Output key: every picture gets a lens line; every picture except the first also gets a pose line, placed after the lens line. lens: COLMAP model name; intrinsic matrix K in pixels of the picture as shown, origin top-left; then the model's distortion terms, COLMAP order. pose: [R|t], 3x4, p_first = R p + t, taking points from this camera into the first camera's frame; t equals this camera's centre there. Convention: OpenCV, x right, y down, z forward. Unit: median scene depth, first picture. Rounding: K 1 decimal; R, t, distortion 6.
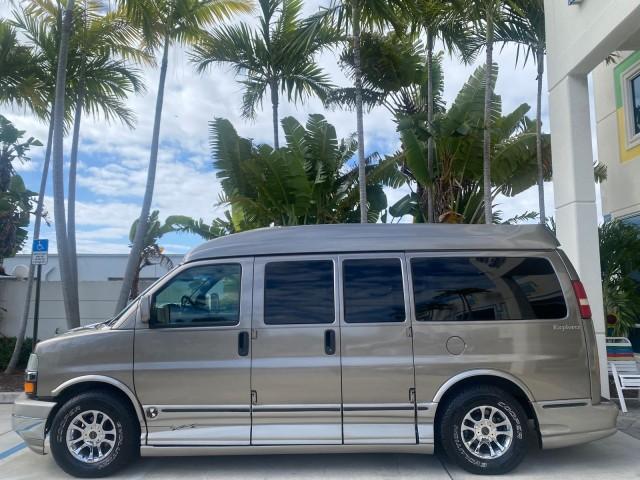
lens RADIAL K [[492.1, 0, 319.0], [0, 492.1, 236.6], [0, 0, 1]] dist [0.023554, -0.026277]
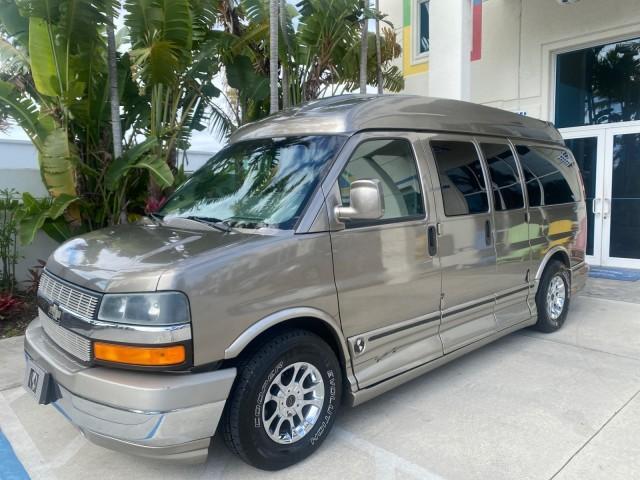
lens RADIAL K [[492.1, 0, 320.9], [0, 492.1, 235.3], [0, 0, 1]] dist [0.023554, -0.026277]
pose [[0.715471, -0.067812, 0.695344, -0.784855], [-0.071354, 0.982981, 0.169282, 0.082137], [-0.694990, -0.170732, 0.698455, 0.533282]]
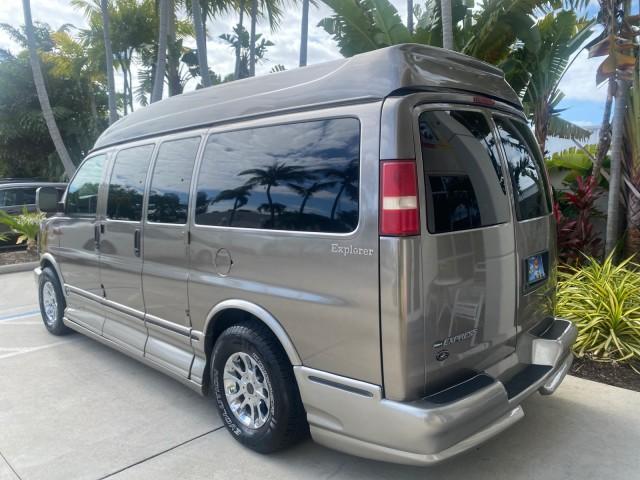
lens RADIAL K [[492.1, 0, 316.3], [0, 492.1, 236.1], [0, 0, 1]] dist [0.023554, -0.026277]
pose [[0.726569, 0.072837, -0.683222, 0.771529], [0.087501, 0.976460, 0.197152, 0.058613], [0.681499, -0.203028, 0.703092, 0.571725]]
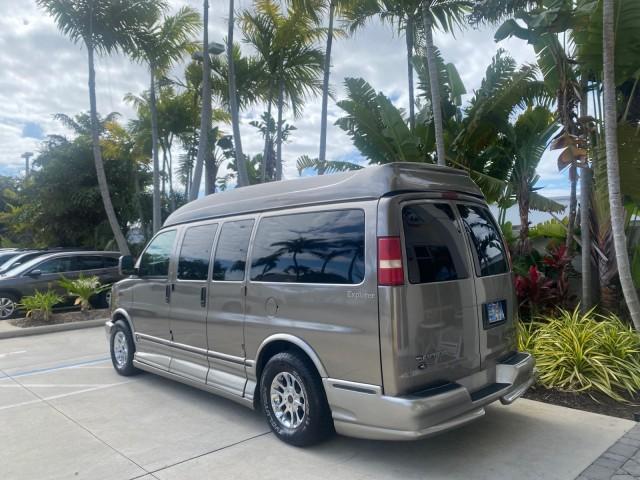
lens RADIAL K [[492.1, 0, 316.2], [0, 492.1, 235.0], [0, 0, 1]] dist [0.023554, -0.026277]
pose [[0.701174, -0.026633, -0.712492, 0.952053], [0.099183, 0.993230, 0.060480, 0.028676], [0.706058, -0.113074, 0.699069, 0.376641]]
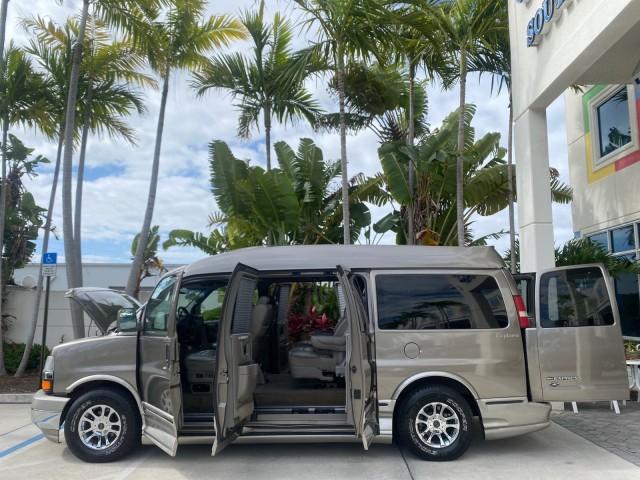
lens RADIAL K [[492.1, 0, 318.6], [0, 492.1, 238.9], [0, 0, 1]] dist [0.023554, -0.026277]
pose [[0.999986, 0.005207, -0.000633, 0.050538], [-0.005214, 0.999906, -0.012663, -0.026187], [0.000567, 0.012666, 0.999920, -0.159135]]
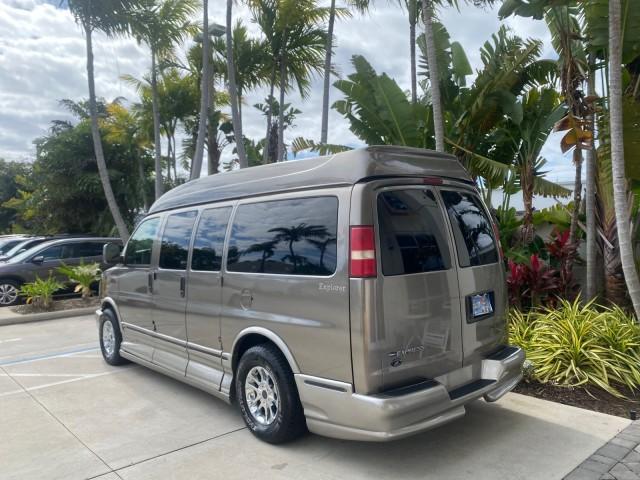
lens RADIAL K [[492.1, 0, 319.2], [0, 492.1, 236.7], [0, 0, 1]] dist [0.023554, -0.026277]
pose [[0.682756, -0.002844, -0.730641, 0.966080], [0.102184, 0.990536, 0.091630, 0.032655], [0.723466, -0.137221, 0.676585, 0.456709]]
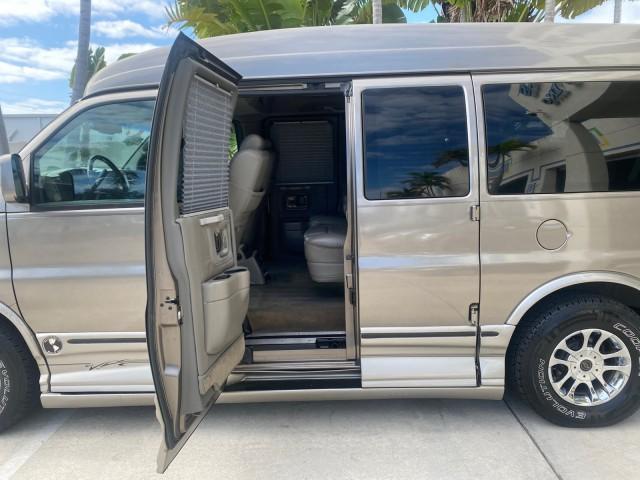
lens RADIAL K [[492.1, 0, 319.1], [0, 492.1, 239.0], [0, 0, 1]] dist [0.023554, -0.026277]
pose [[0.999838, -0.011356, 0.013948, -0.010559], [0.007094, 0.961589, 0.274400, 0.056592], [-0.016528, -0.274257, 0.961514, 0.401687]]
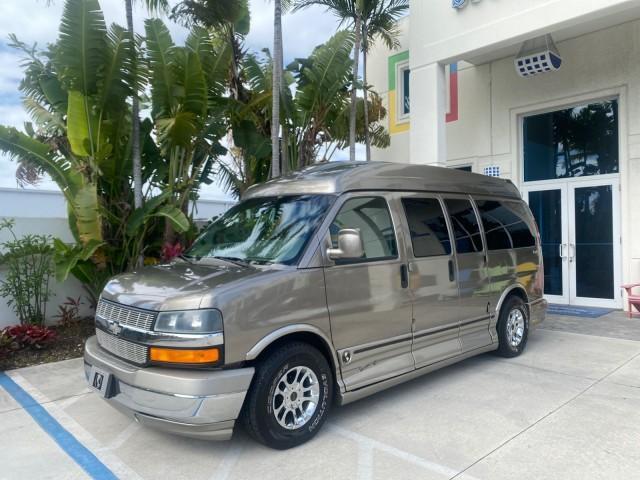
lens RADIAL K [[492.1, 0, 320.8], [0, 492.1, 238.2], [0, 0, 1]] dist [0.023554, -0.026277]
pose [[0.706168, -0.006545, 0.708014, -0.926781], [-0.073010, 0.993954, 0.082007, 0.066183], [-0.704270, -0.109603, 0.701421, 0.394411]]
